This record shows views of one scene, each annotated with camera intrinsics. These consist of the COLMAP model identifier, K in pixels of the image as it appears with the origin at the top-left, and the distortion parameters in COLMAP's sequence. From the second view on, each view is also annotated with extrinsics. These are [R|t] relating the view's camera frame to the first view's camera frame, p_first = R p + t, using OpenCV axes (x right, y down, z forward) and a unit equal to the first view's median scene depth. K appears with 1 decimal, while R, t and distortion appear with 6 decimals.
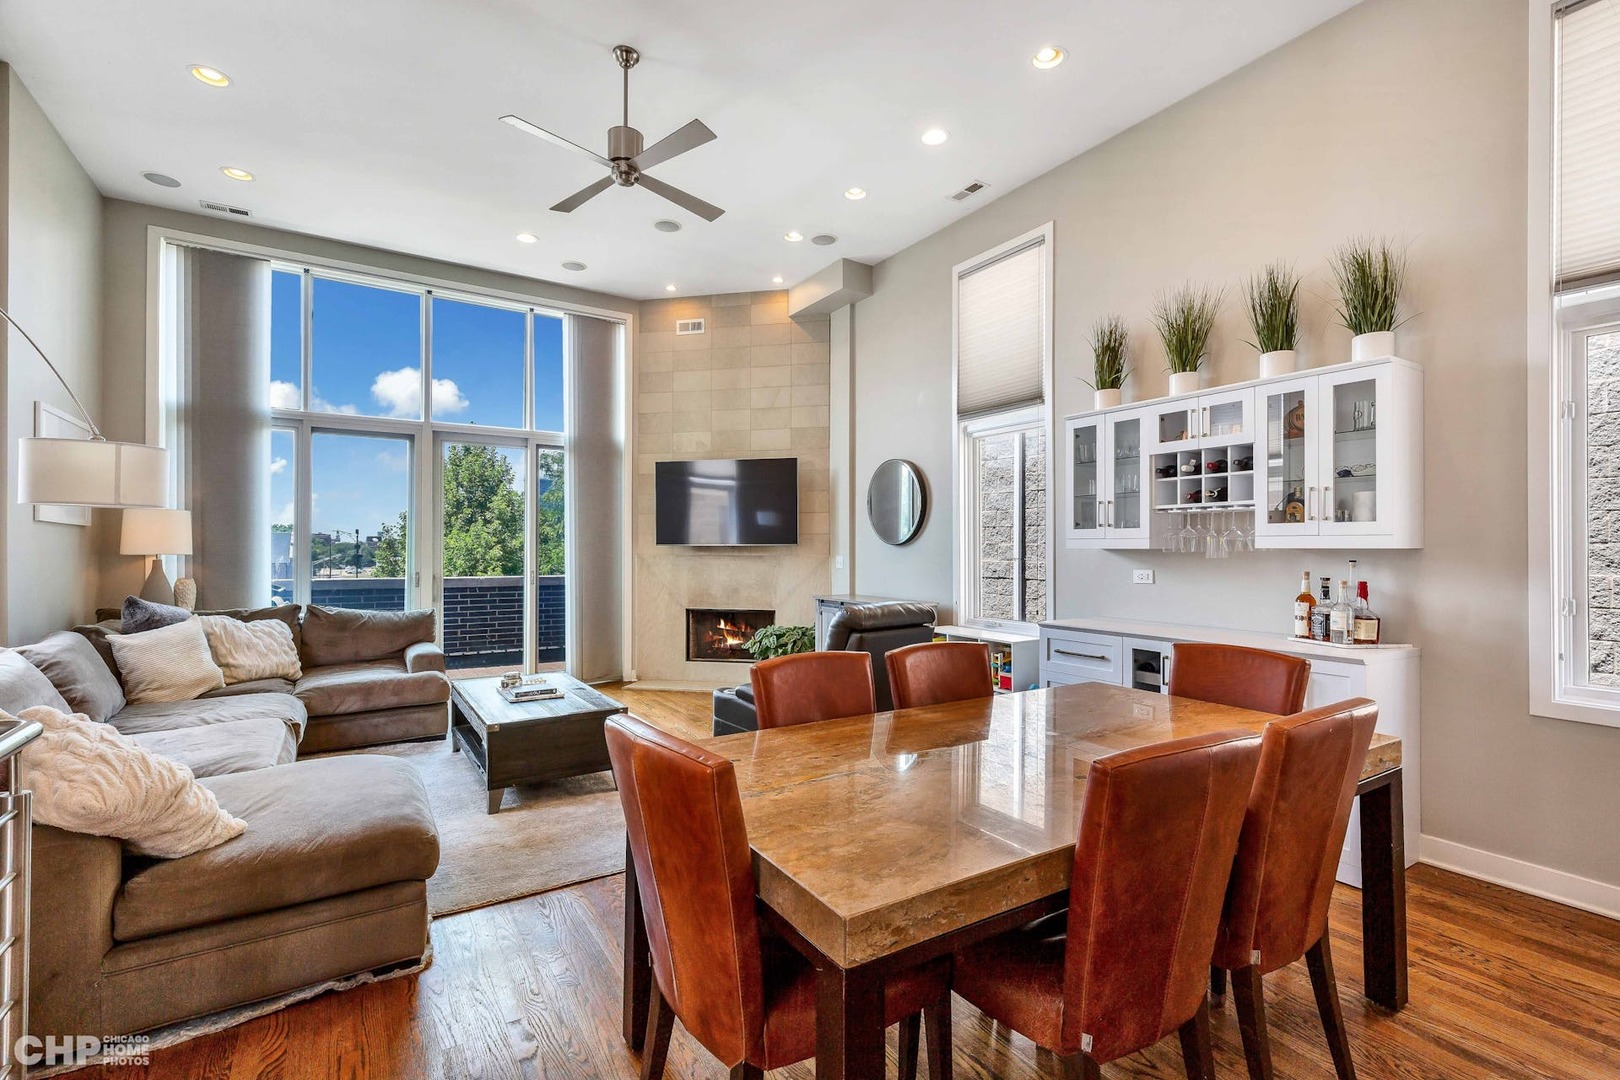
lens RADIAL K [[737.0, 0, 819.4], [0, 737.0, 539.6], [0, 0, 1]] dist [0.010622, 0.000496]
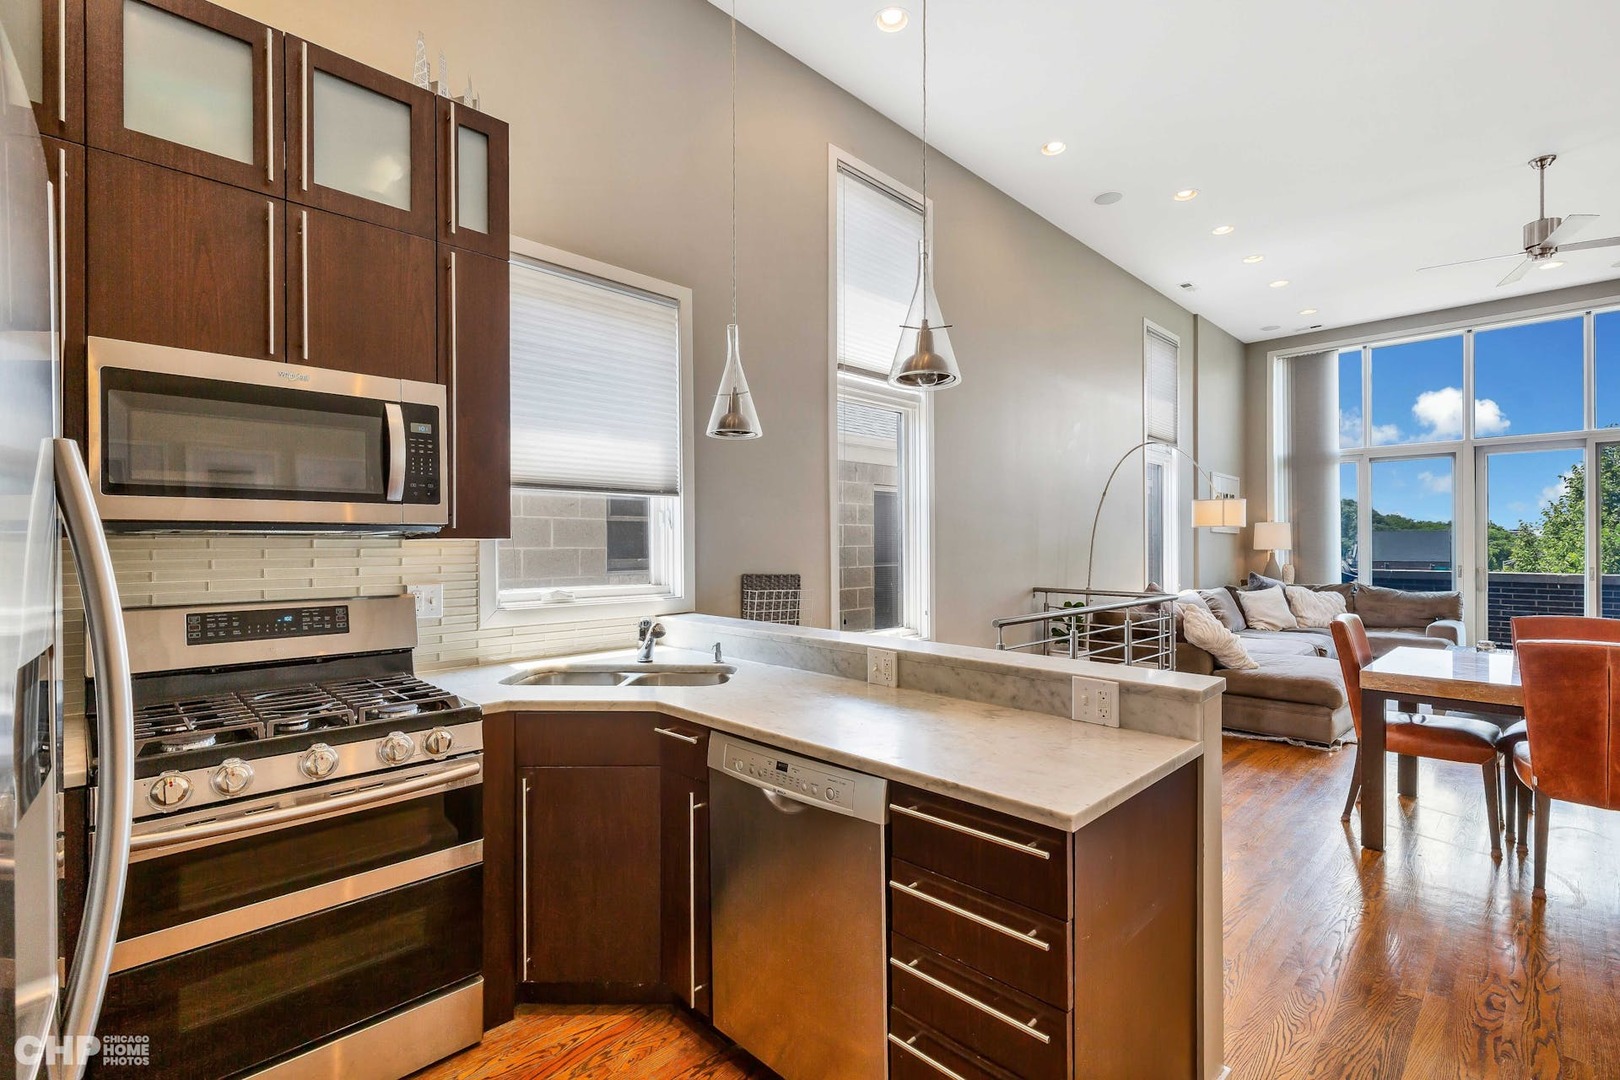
lens RADIAL K [[737.0, 0, 817.4], [0, 737.0, 541.5], [0, 0, 1]] dist [0.010622, 0.000496]
pose [[0.222593, -0.004150, -0.974903, 0.523863], [0.006278, 0.999976, -0.002823, 0.001808], [0.974891, -0.005492, 0.222614, -0.377062]]
